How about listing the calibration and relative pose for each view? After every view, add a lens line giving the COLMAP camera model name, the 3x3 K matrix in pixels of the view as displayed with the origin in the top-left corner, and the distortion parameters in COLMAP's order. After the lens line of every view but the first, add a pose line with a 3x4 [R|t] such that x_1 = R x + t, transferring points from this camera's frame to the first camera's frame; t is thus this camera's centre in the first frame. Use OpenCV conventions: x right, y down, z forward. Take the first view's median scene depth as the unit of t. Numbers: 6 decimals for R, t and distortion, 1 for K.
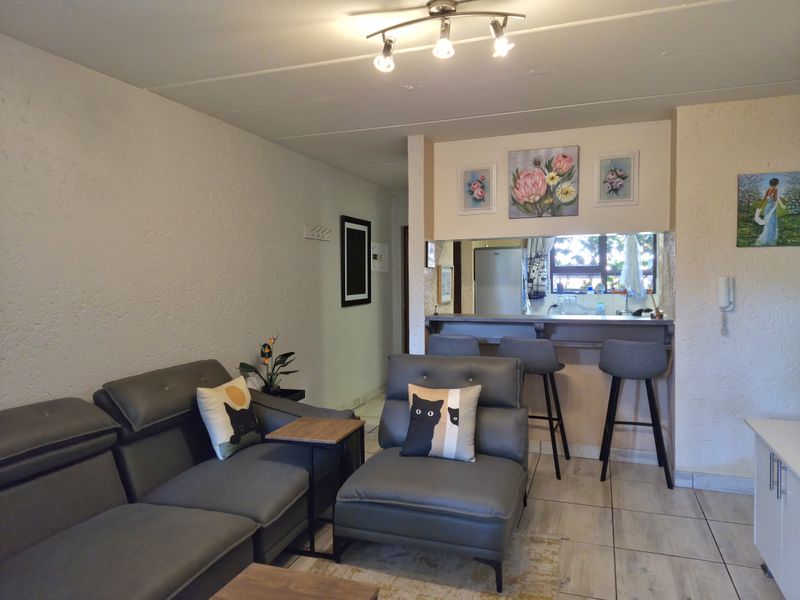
lens RADIAL K [[554.5, 0, 404.1], [0, 554.5, 298.7], [0, 0, 1]] dist [0.114663, -0.130248]
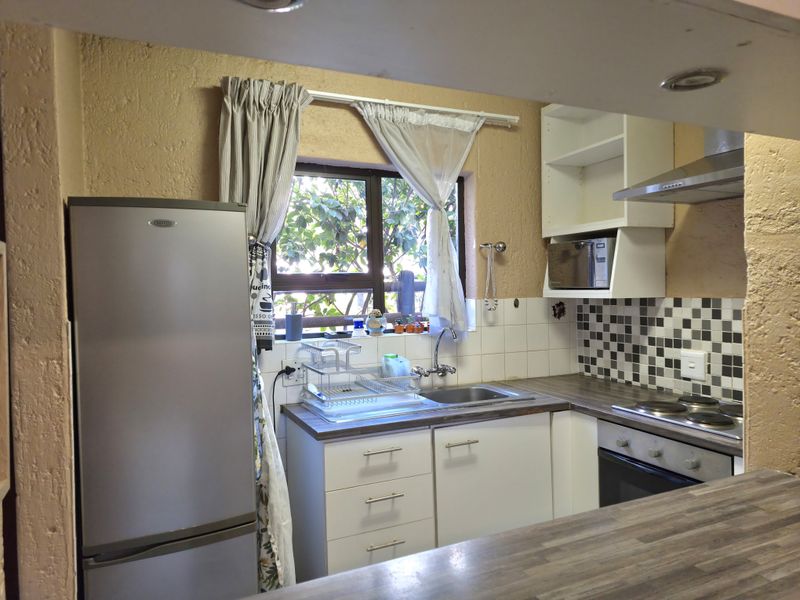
lens RADIAL K [[554.5, 0, 404.1], [0, 554.5, 298.7], [0, 0, 1]] dist [0.114663, -0.130248]
pose [[0.711152, -0.024557, 0.702609, 0.049631], [0.045785, 0.998886, -0.011429, -0.032887], [-0.701546, 0.040297, 0.711484, 0.693296]]
